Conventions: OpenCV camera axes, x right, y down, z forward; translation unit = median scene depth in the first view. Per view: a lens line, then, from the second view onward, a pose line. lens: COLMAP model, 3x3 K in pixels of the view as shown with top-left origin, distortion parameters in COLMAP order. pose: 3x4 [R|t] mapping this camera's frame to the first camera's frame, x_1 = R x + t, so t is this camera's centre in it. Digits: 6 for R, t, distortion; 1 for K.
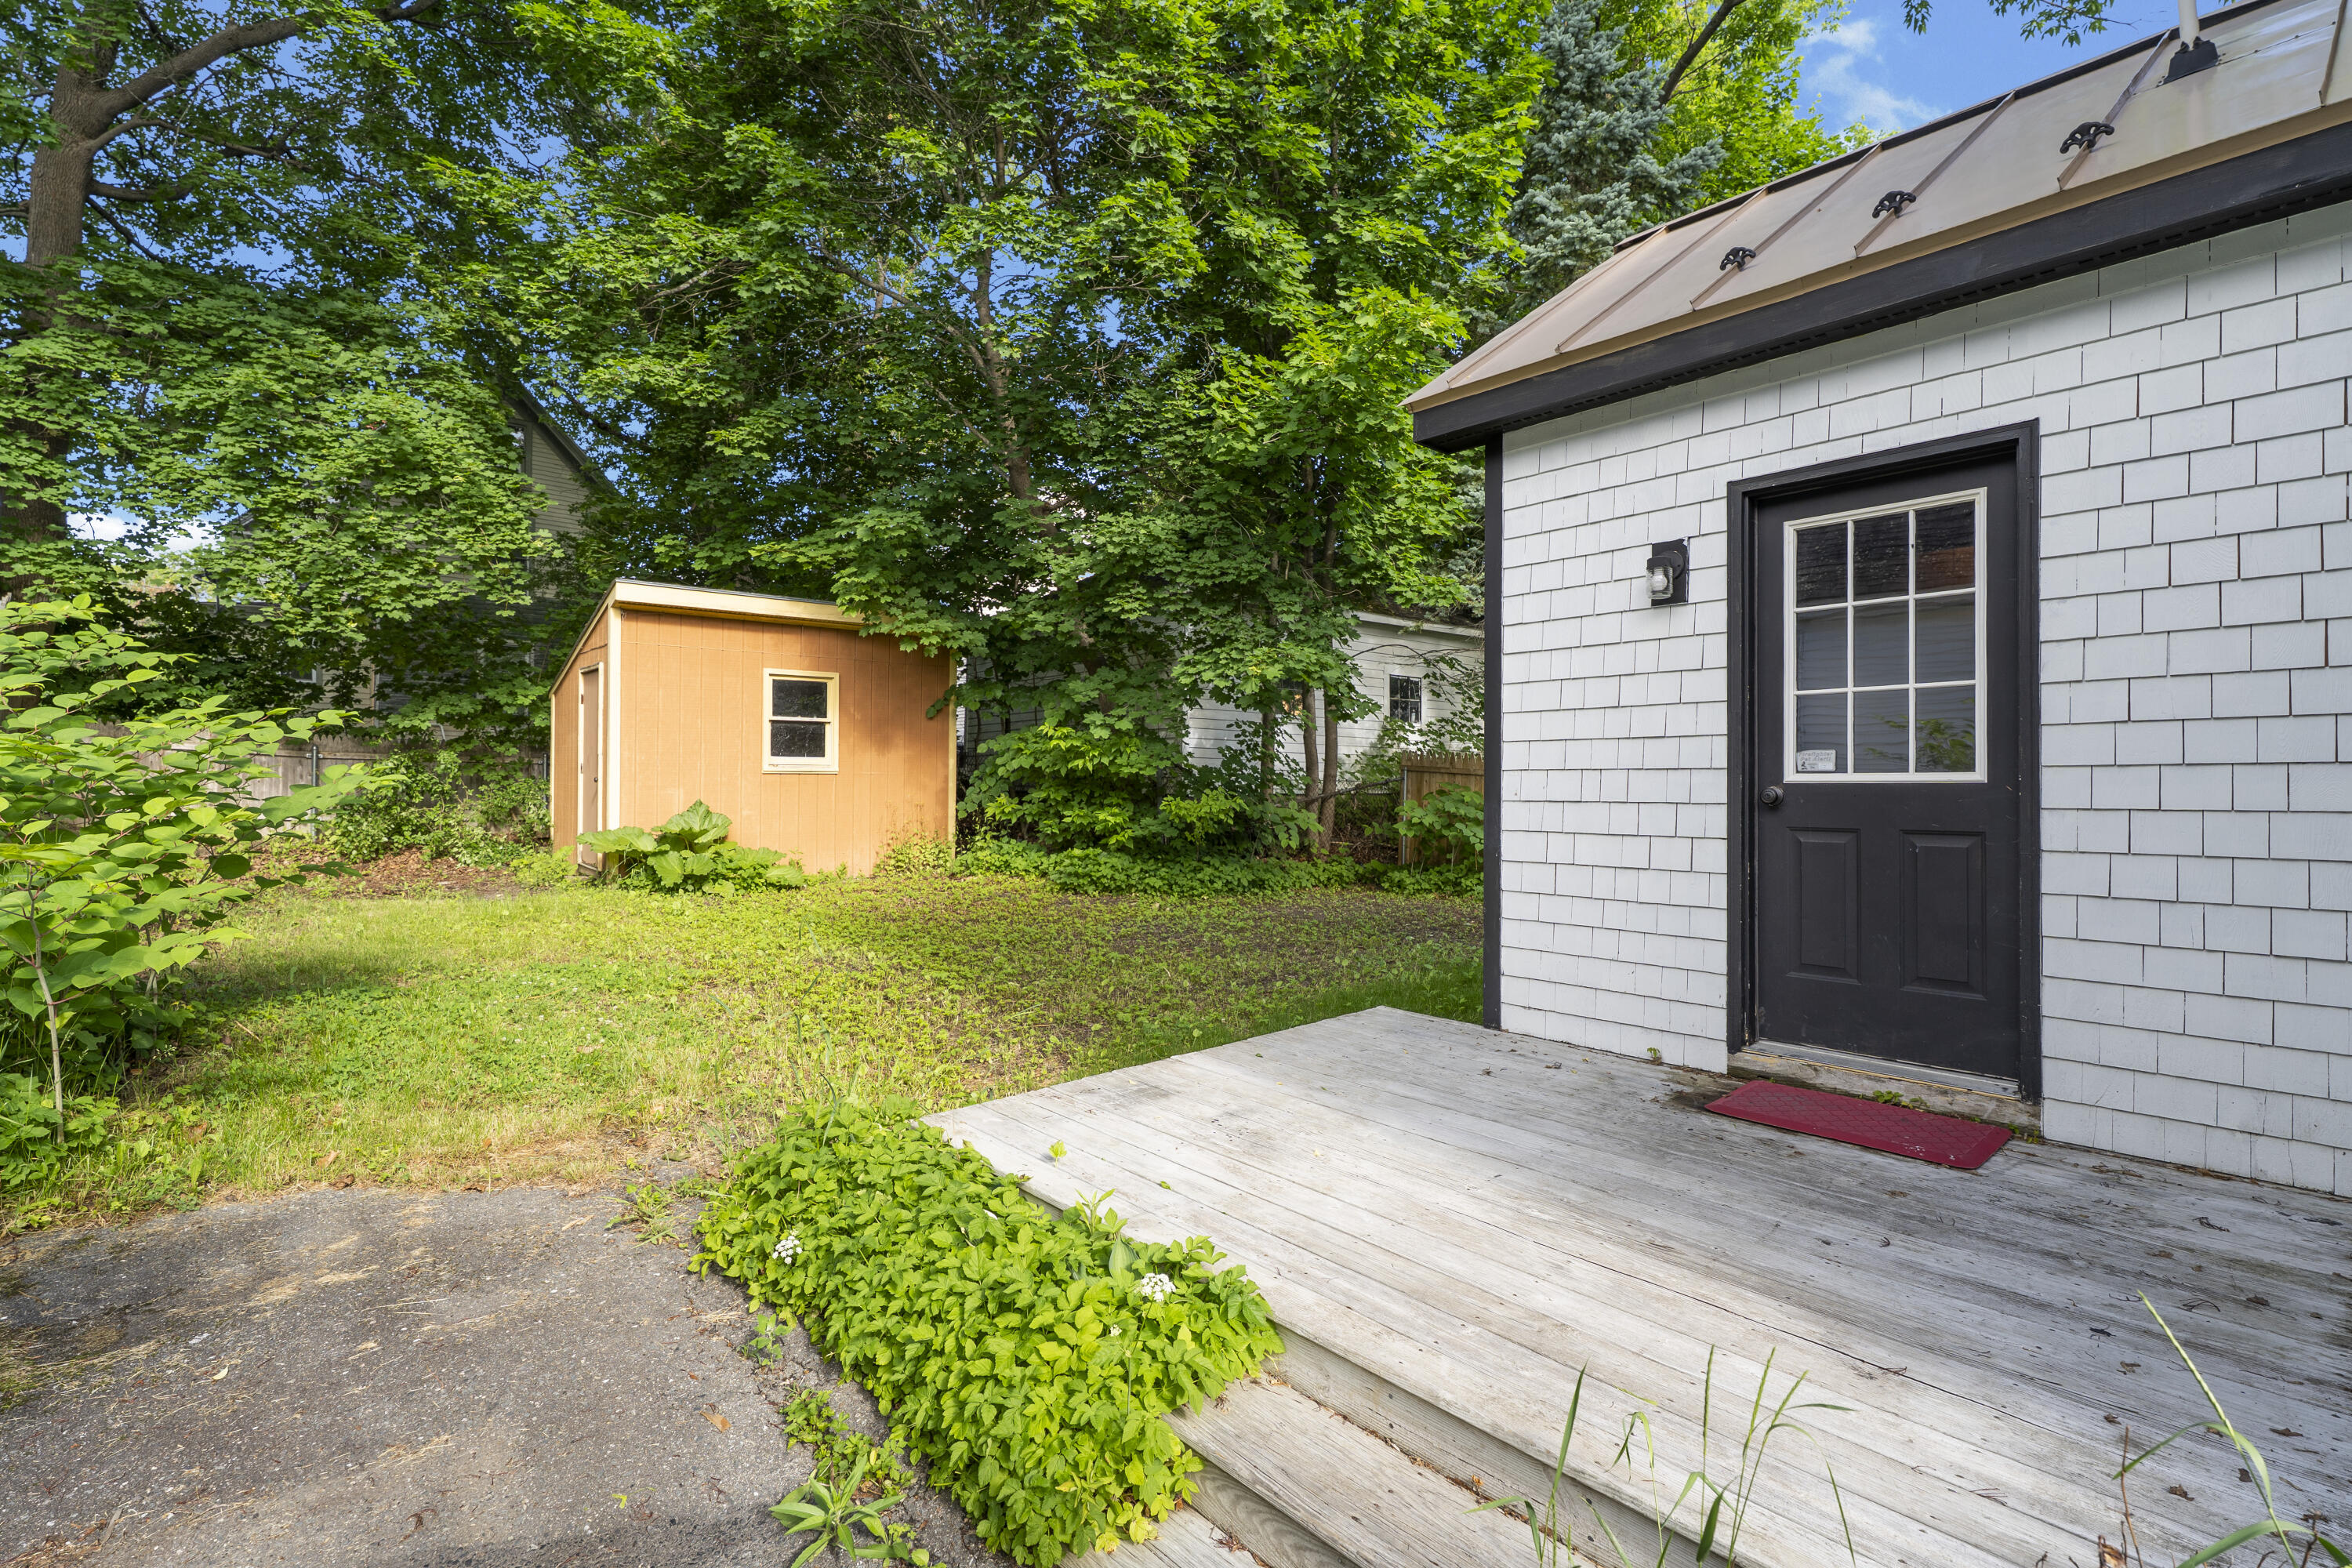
lens RADIAL K [[1069.7, 0, 1176.0], [0, 1069.7, 784.0], [0, 0, 1]] dist [0.000926, 0.000032]
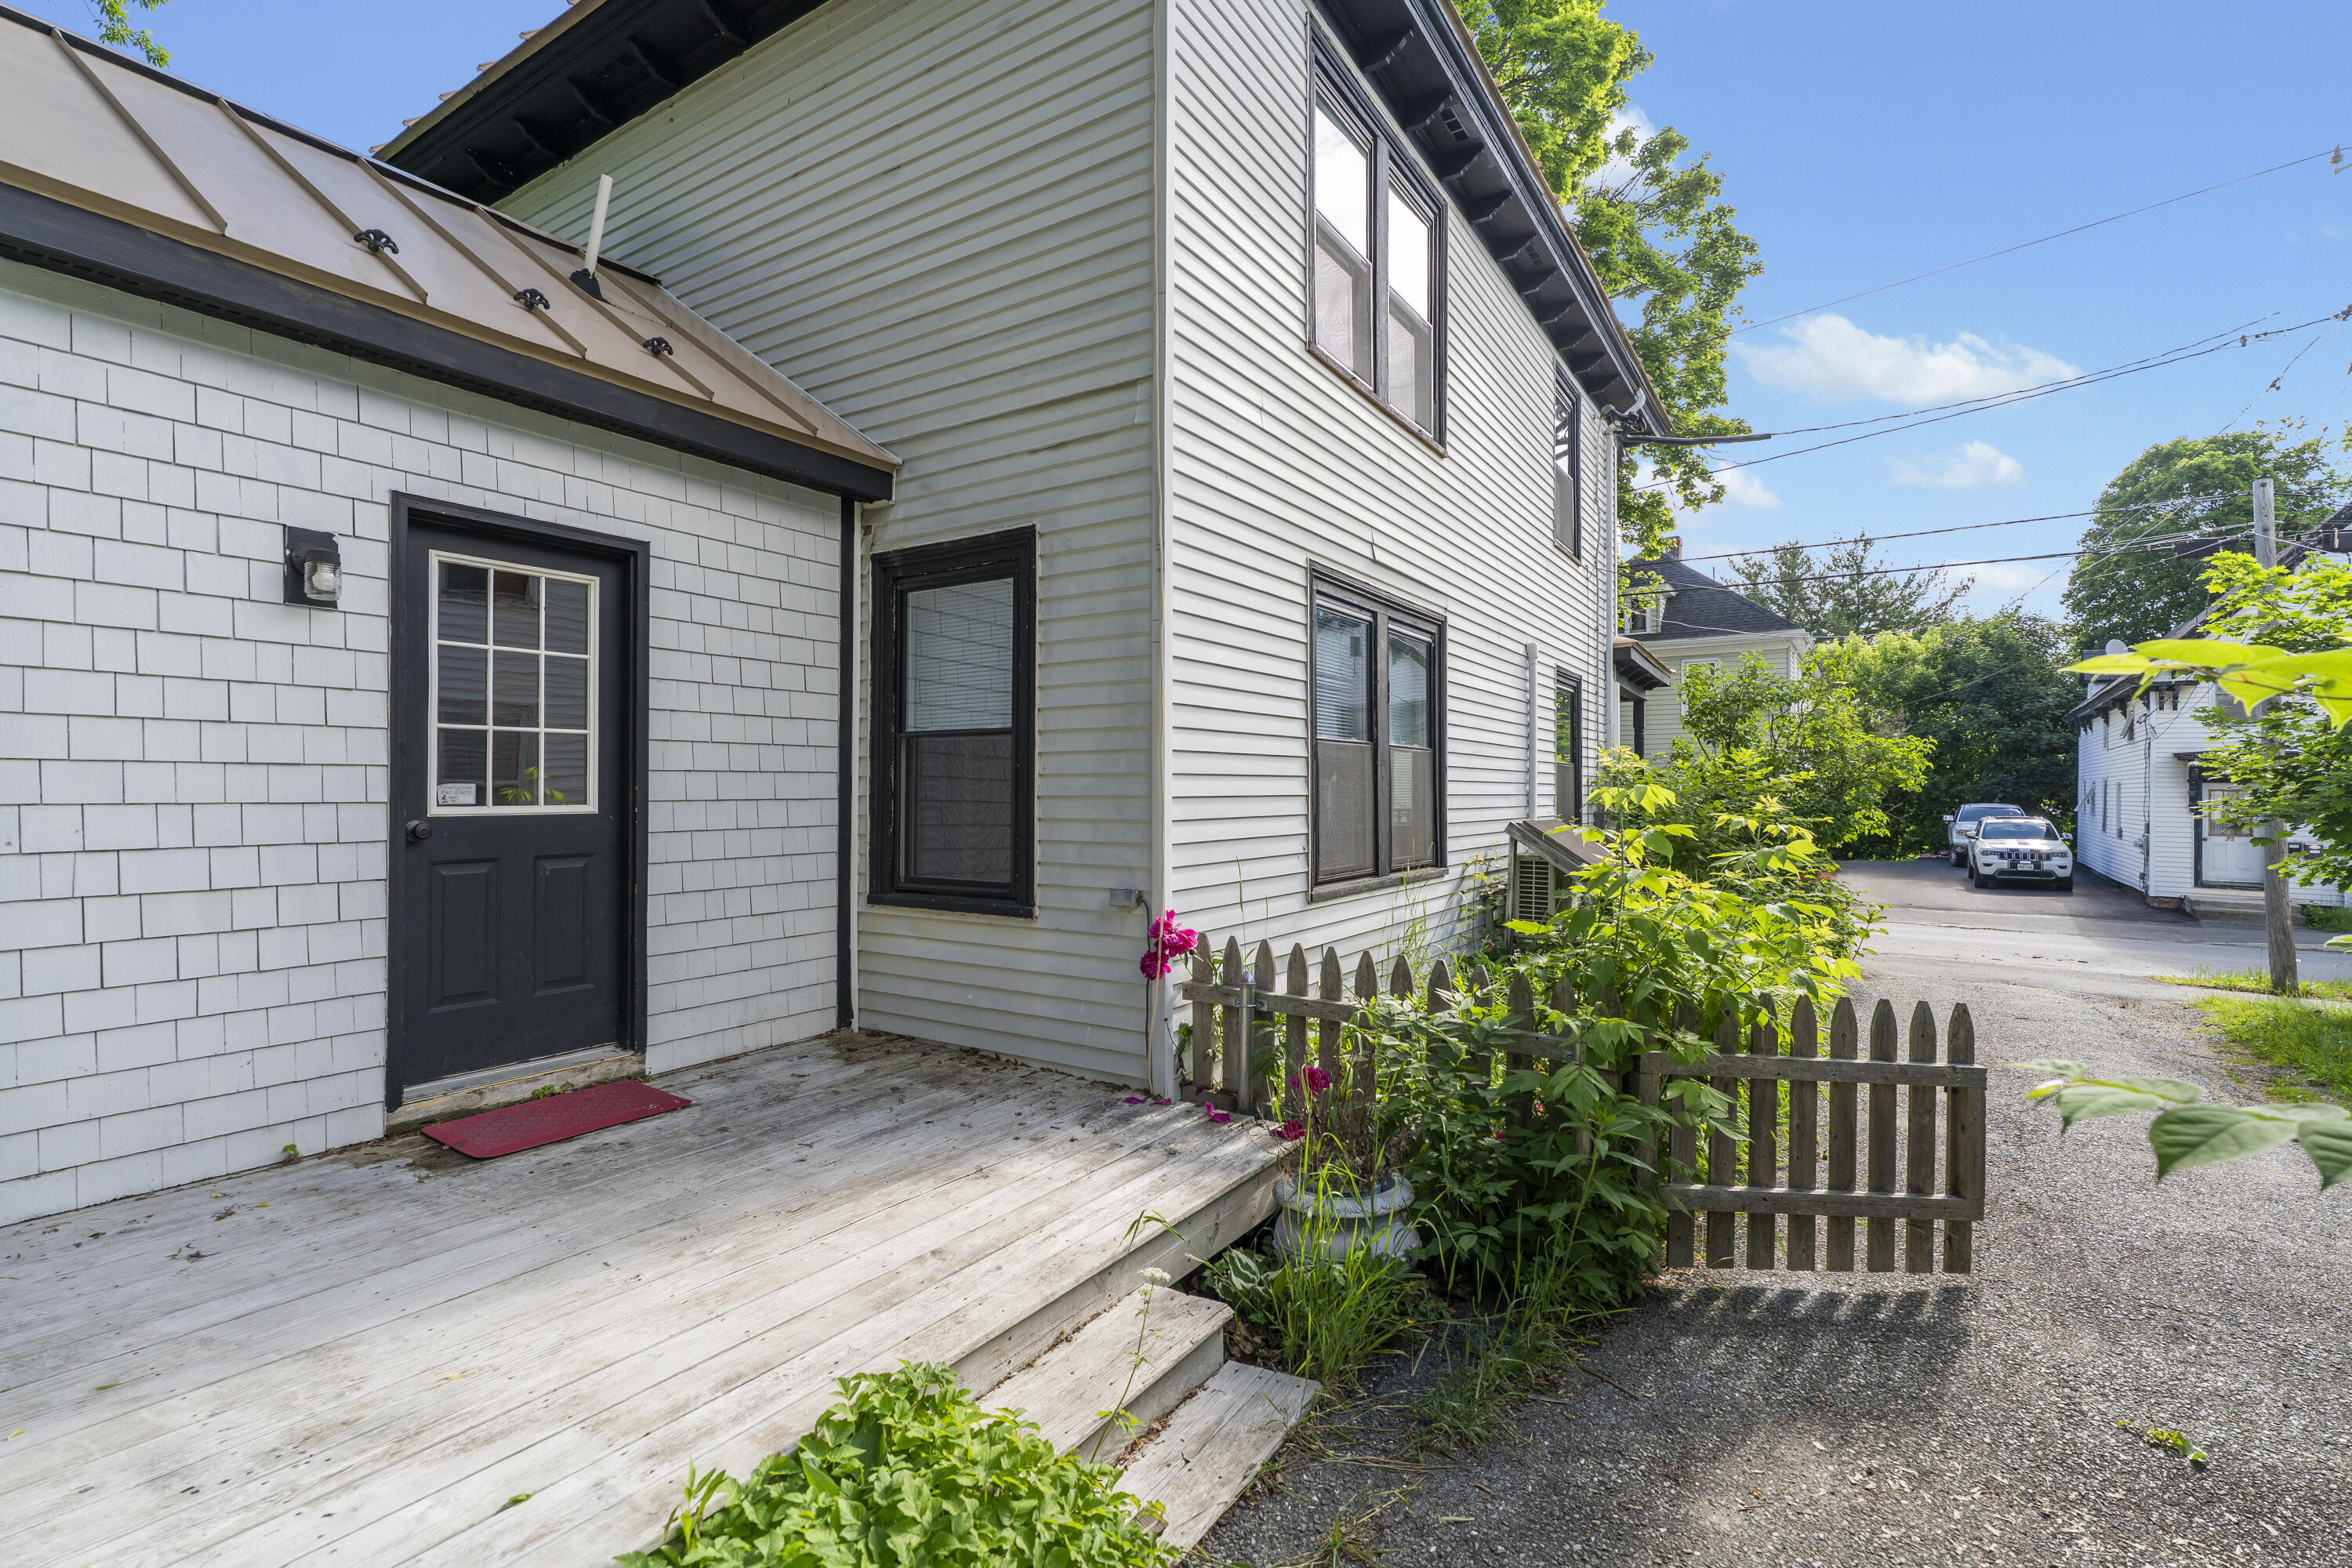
lens RADIAL K [[1069.7, 0, 1176.0], [0, 1069.7, 784.0], [0, 0, 1]] dist [0.000926, 0.000032]
pose [[-0.278883, -0.008086, 0.960291, -0.615915], [-0.014040, 0.999892, 0.004342, -0.049170], [-0.960222, -0.012272, -0.278967, 0.679992]]
